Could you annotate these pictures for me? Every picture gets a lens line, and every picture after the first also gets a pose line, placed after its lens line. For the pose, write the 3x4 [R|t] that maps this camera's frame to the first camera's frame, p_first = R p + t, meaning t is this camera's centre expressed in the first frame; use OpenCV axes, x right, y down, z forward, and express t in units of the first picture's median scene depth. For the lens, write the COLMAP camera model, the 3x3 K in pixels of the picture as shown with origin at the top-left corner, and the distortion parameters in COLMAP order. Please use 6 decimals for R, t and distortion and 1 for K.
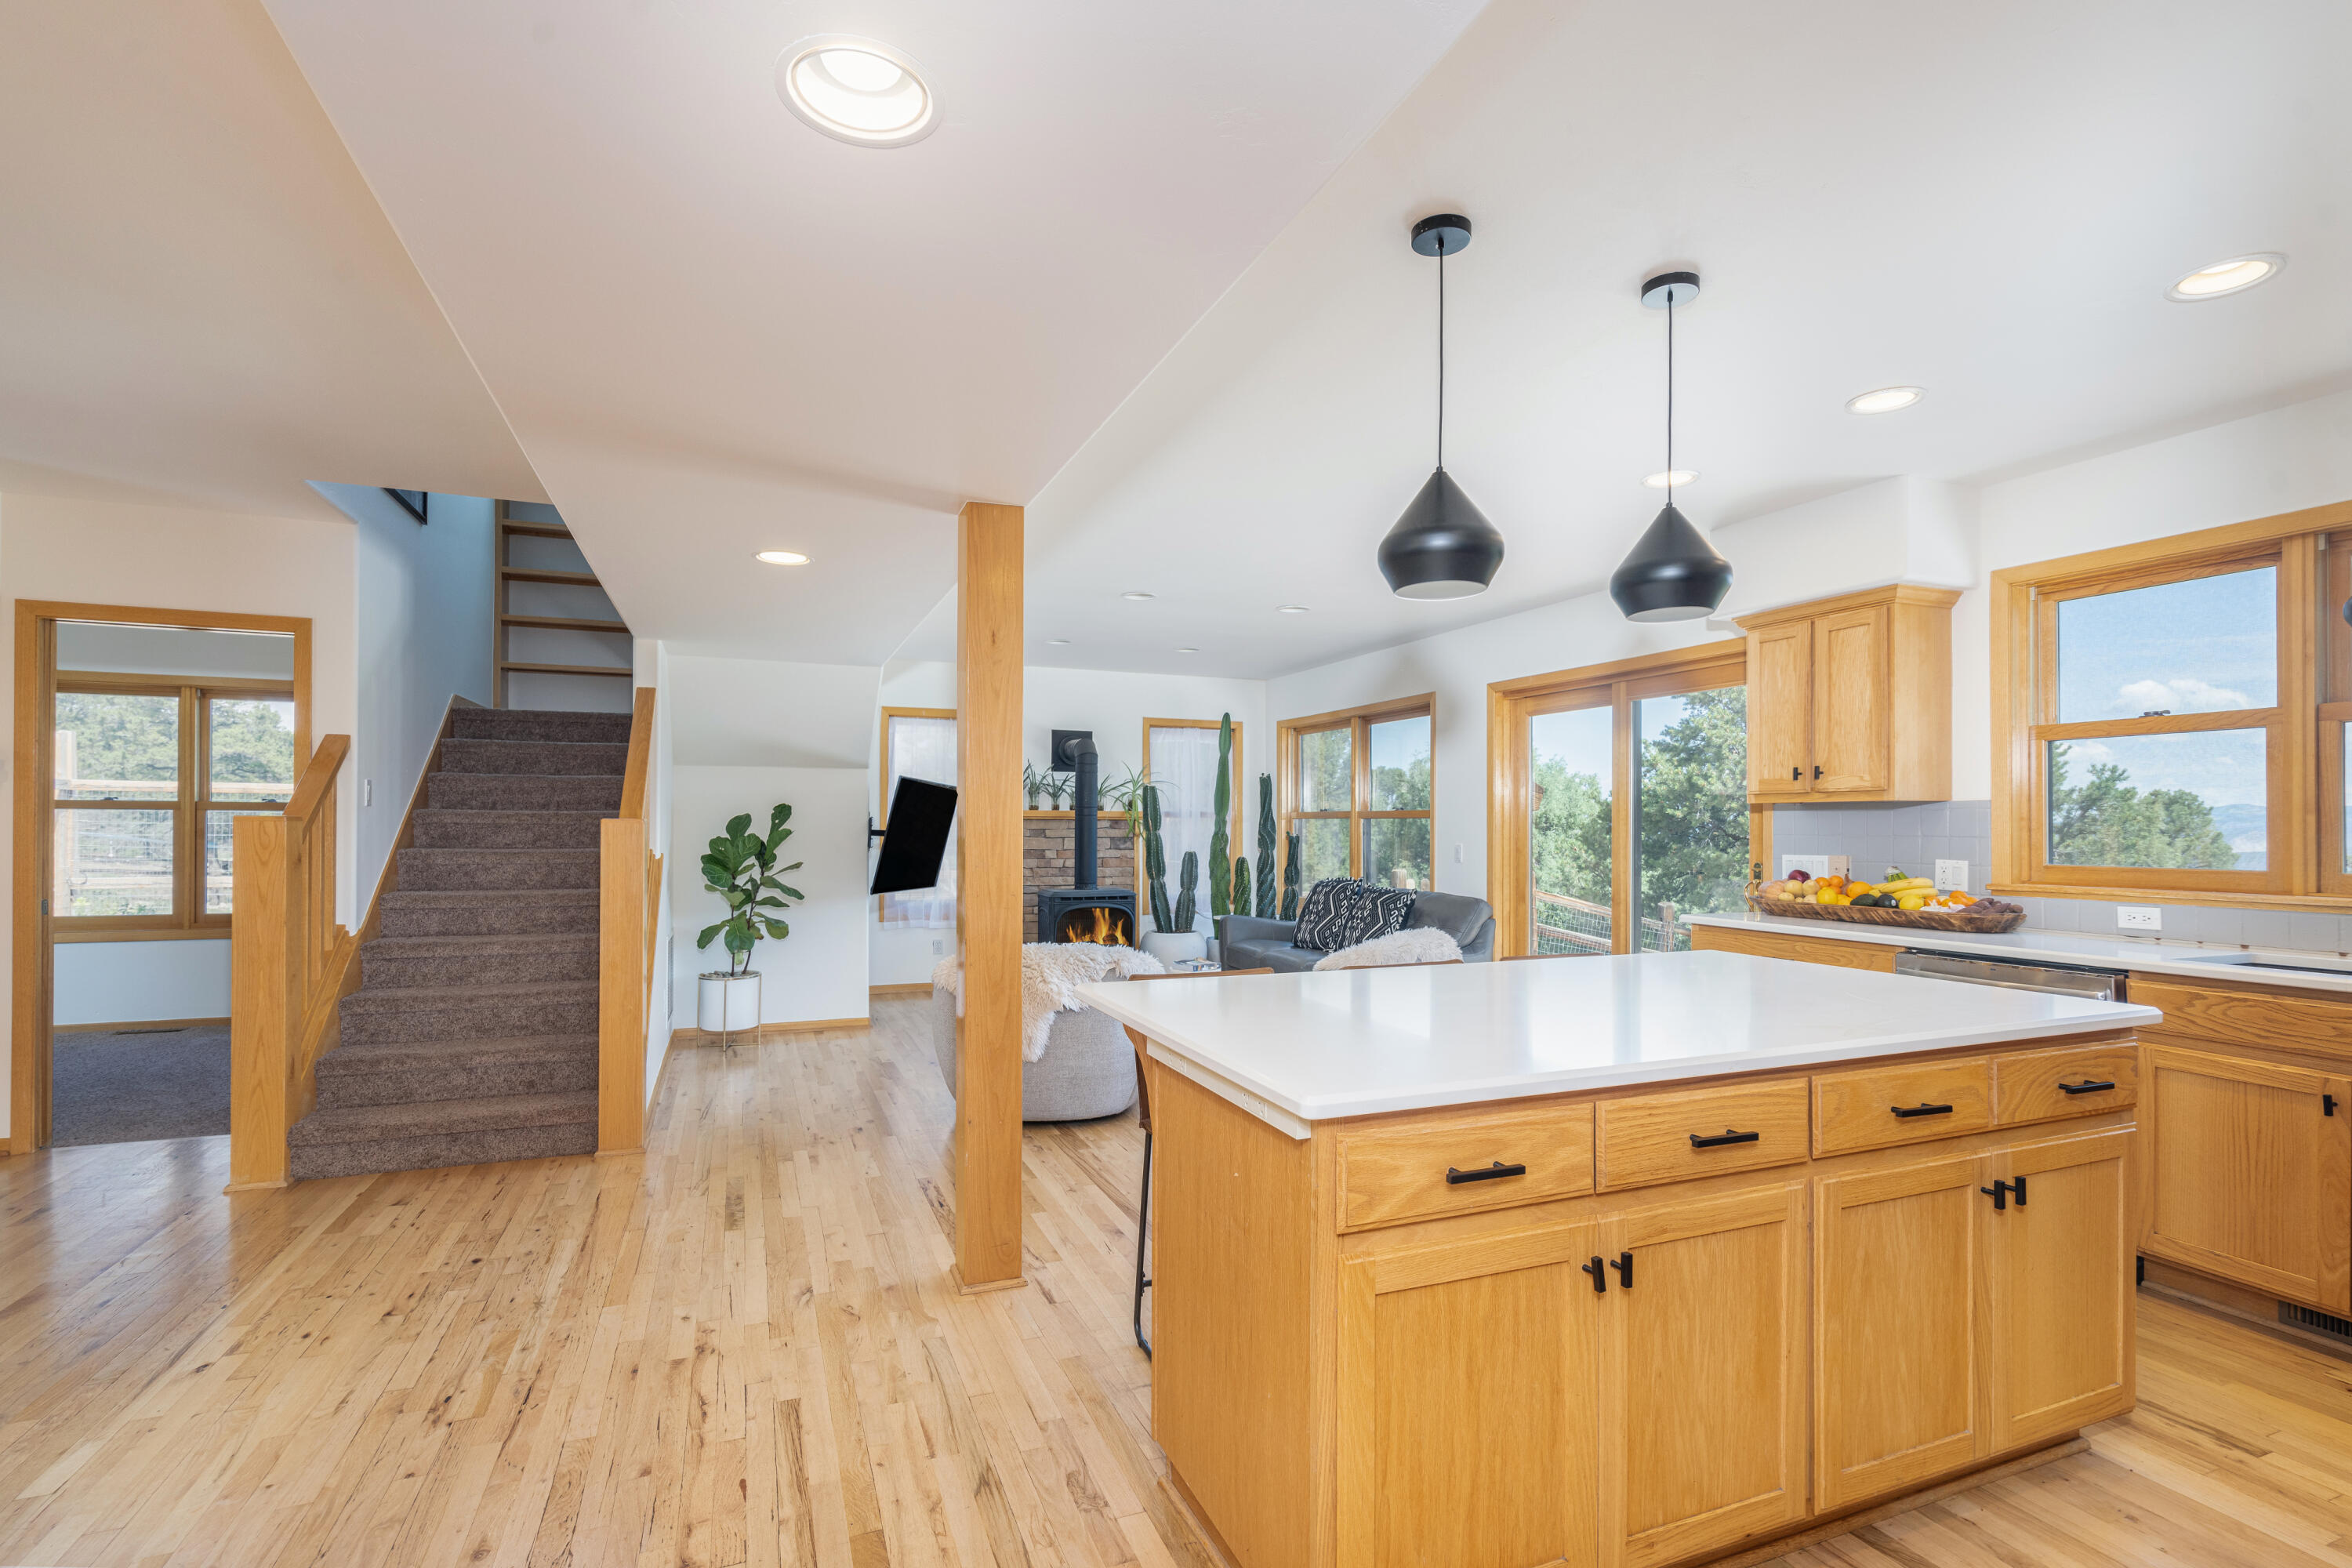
lens RADIAL K [[1091.1, 0, 1179.3], [0, 1091.1, 796.9], [0, 0, 1]] dist [0.000779, 0.001219]
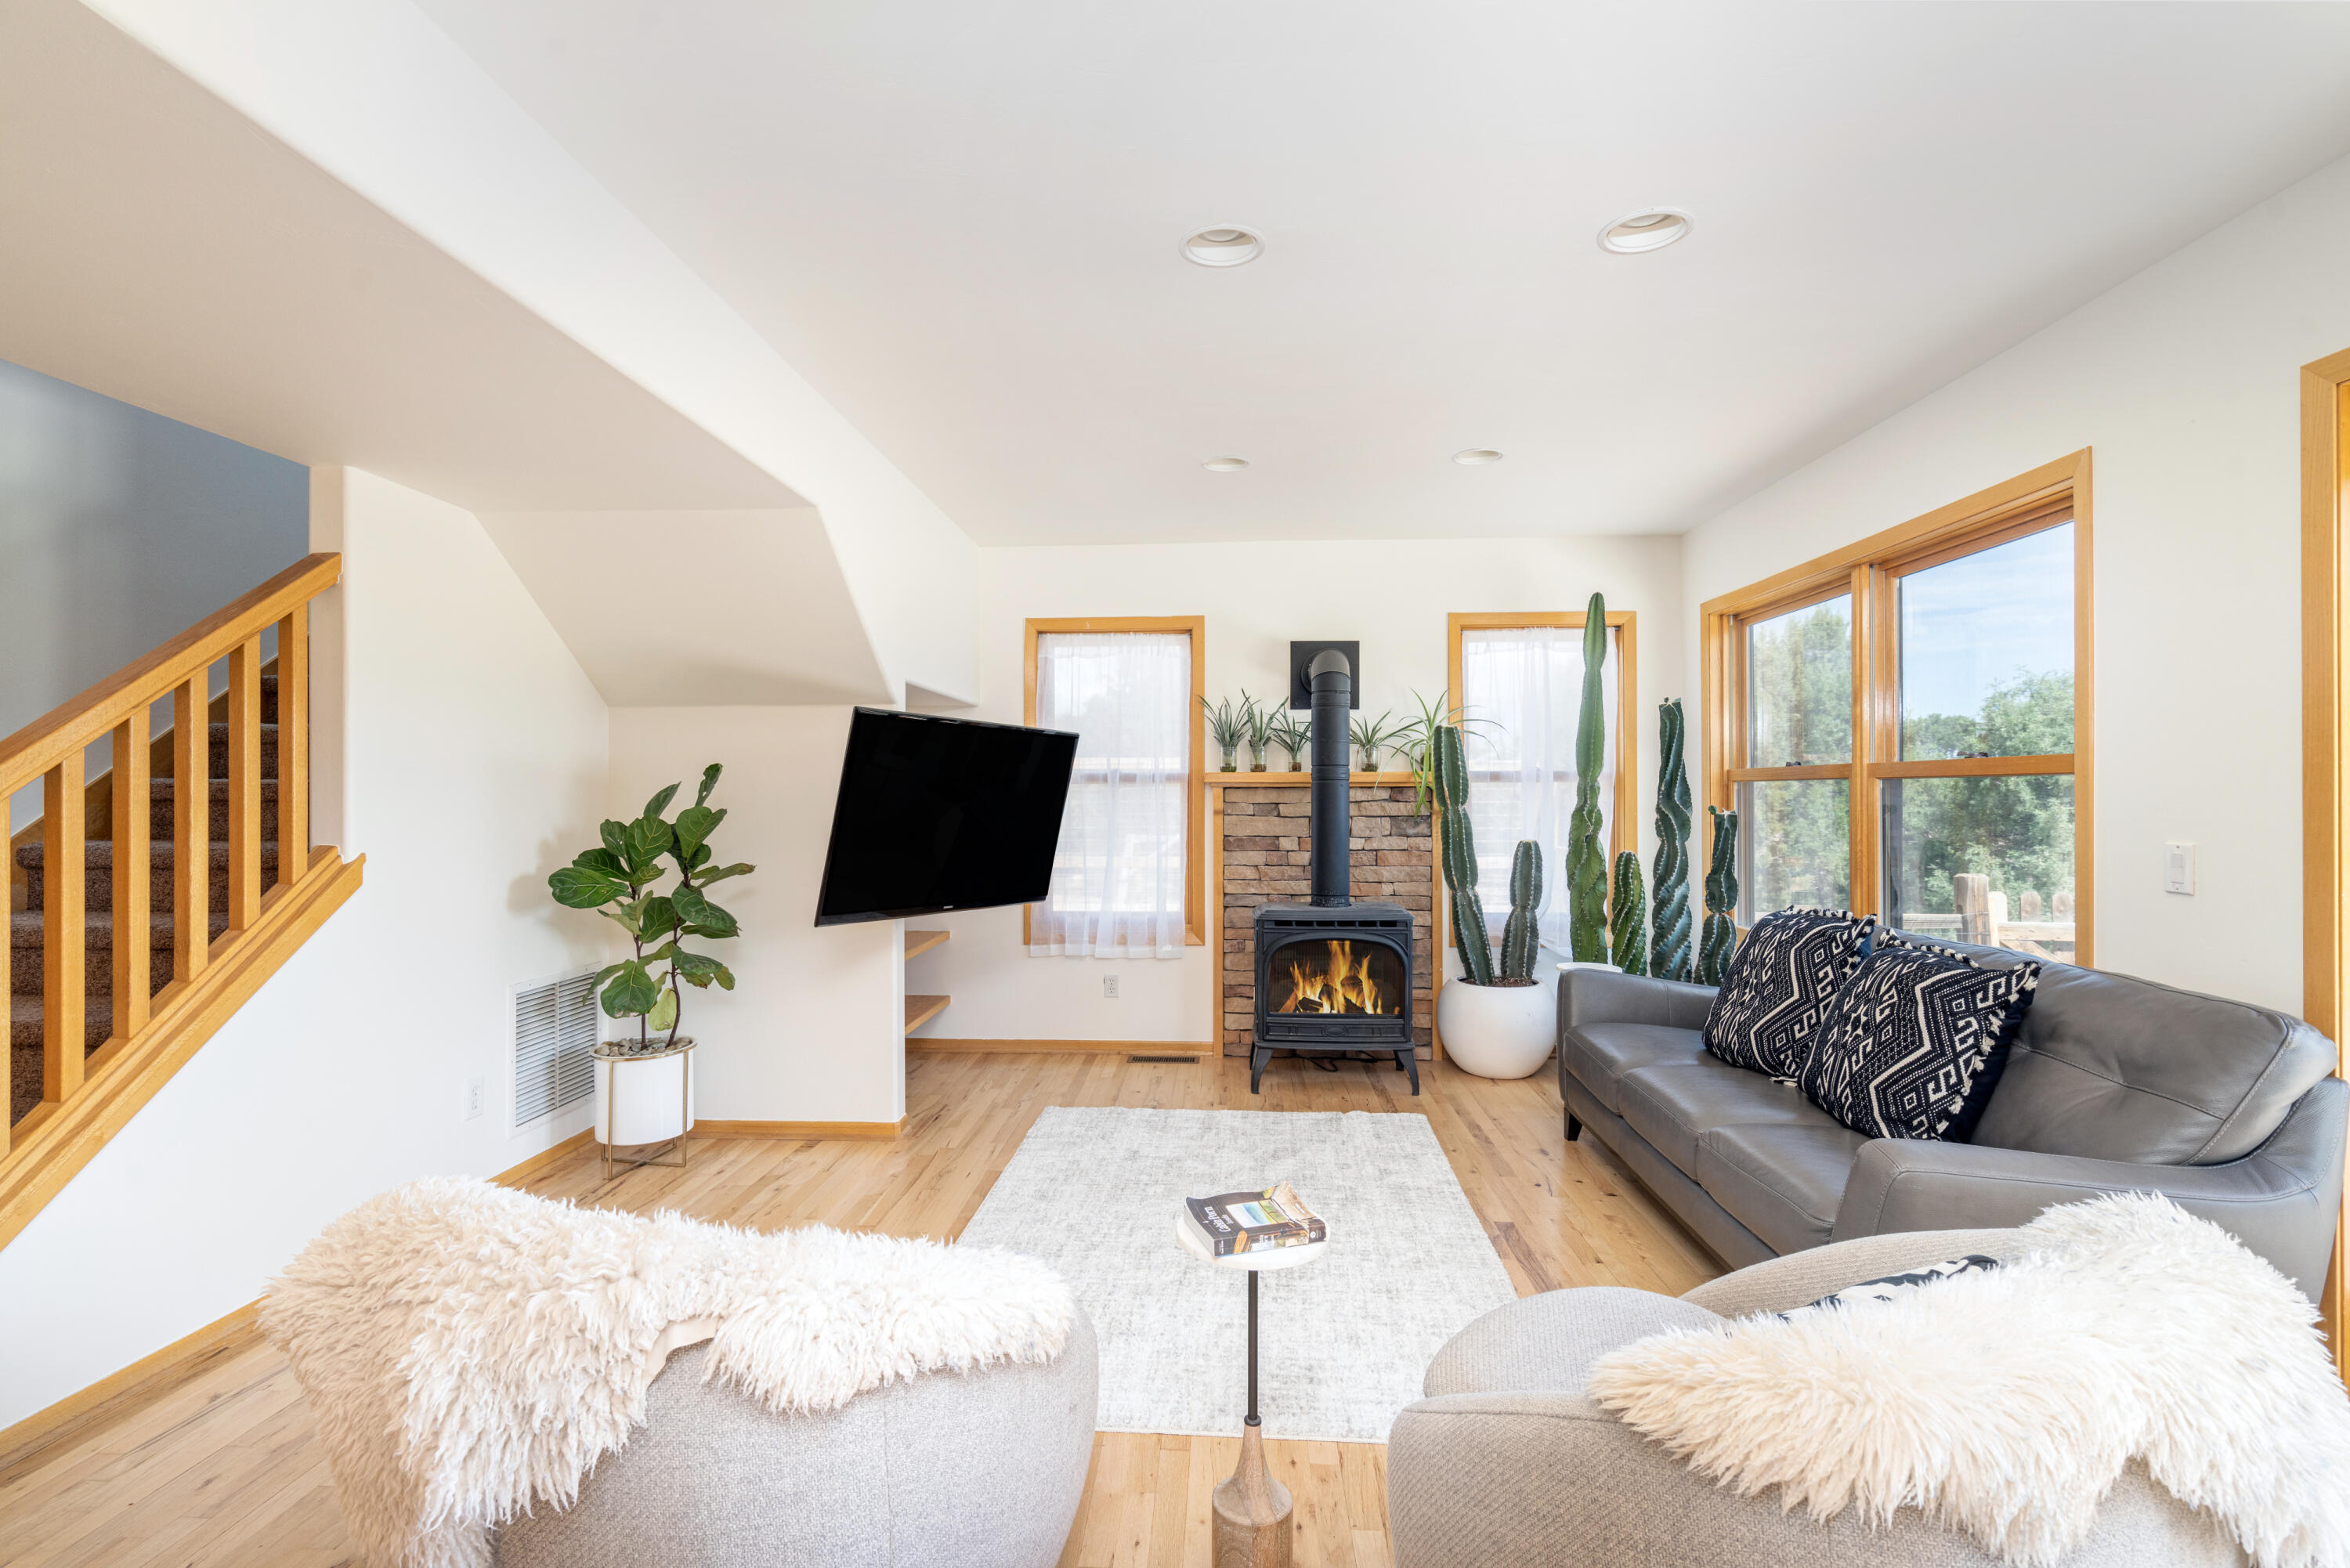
lens RADIAL K [[1090.0, 0, 1167.4], [0, 1090.0, 796.4], [0, 0, 1]] dist [0.000779, 0.001219]
pose [[0.908370, -0.006009, -0.418124, 0.079562], [0.016951, 0.999604, 0.022460, 0.010944], [0.417823, -0.027490, 0.908112, 0.416163]]
